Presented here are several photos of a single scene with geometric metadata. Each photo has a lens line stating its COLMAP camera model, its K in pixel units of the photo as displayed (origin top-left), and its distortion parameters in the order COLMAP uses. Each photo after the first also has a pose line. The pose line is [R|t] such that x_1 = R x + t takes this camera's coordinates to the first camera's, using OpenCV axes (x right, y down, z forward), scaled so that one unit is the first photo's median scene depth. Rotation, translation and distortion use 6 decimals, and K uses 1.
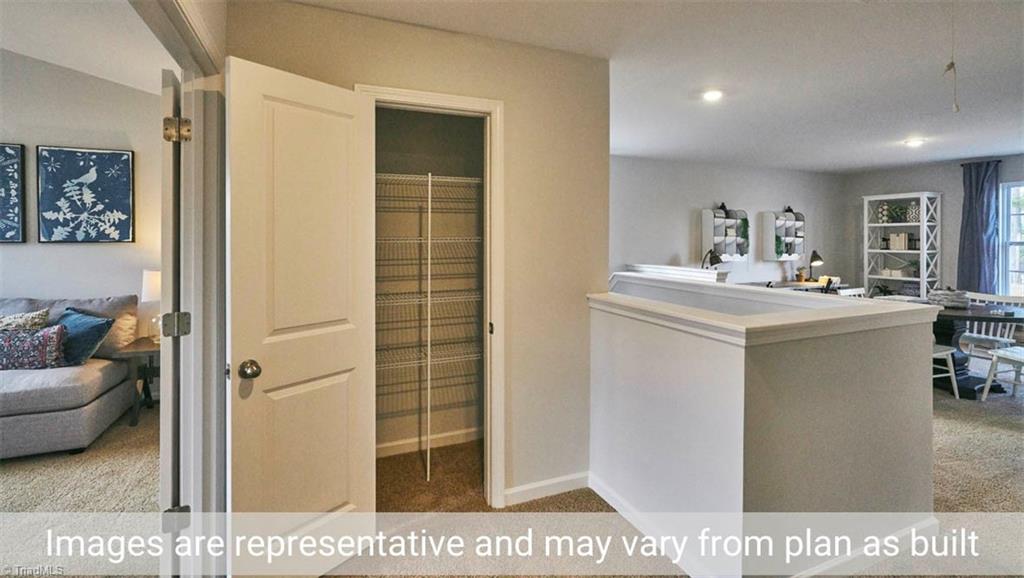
lens RADIAL K [[460.0, 0, 509.5], [0, 460.0, 243.3], [0, 0, 1]] dist [-0.004040, 0.003124]
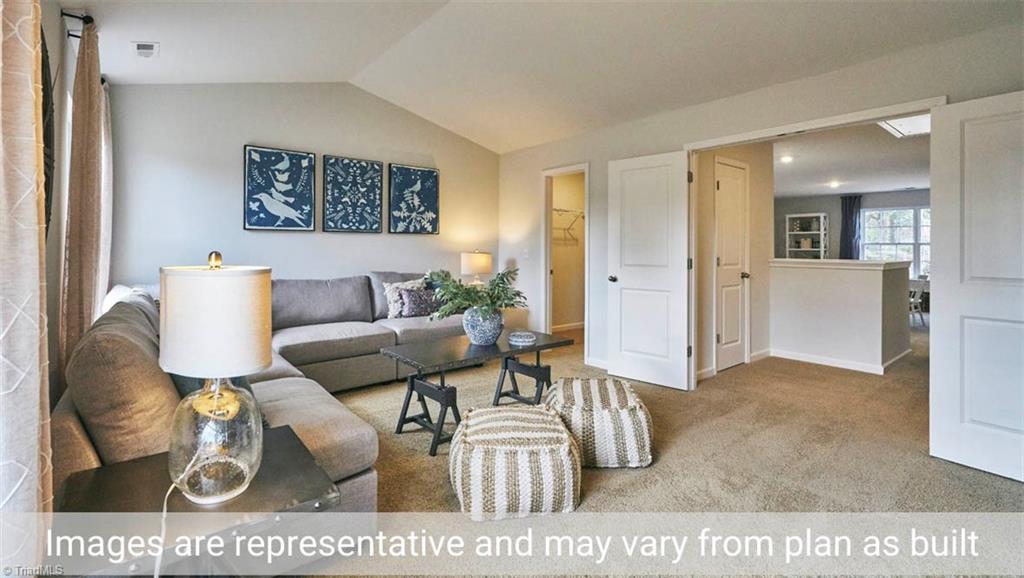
lens RADIAL K [[460.0, 0, 504.8], [0, 460.0, 250.3], [0, 0, 1]] dist [-0.004040, 0.003124]
pose [[0.960089, 0.003367, 0.279674, -1.047819], [-0.000860, 0.999958, -0.009085, 0.061779], [-0.279693, 0.008482, 0.960052, -0.422372]]
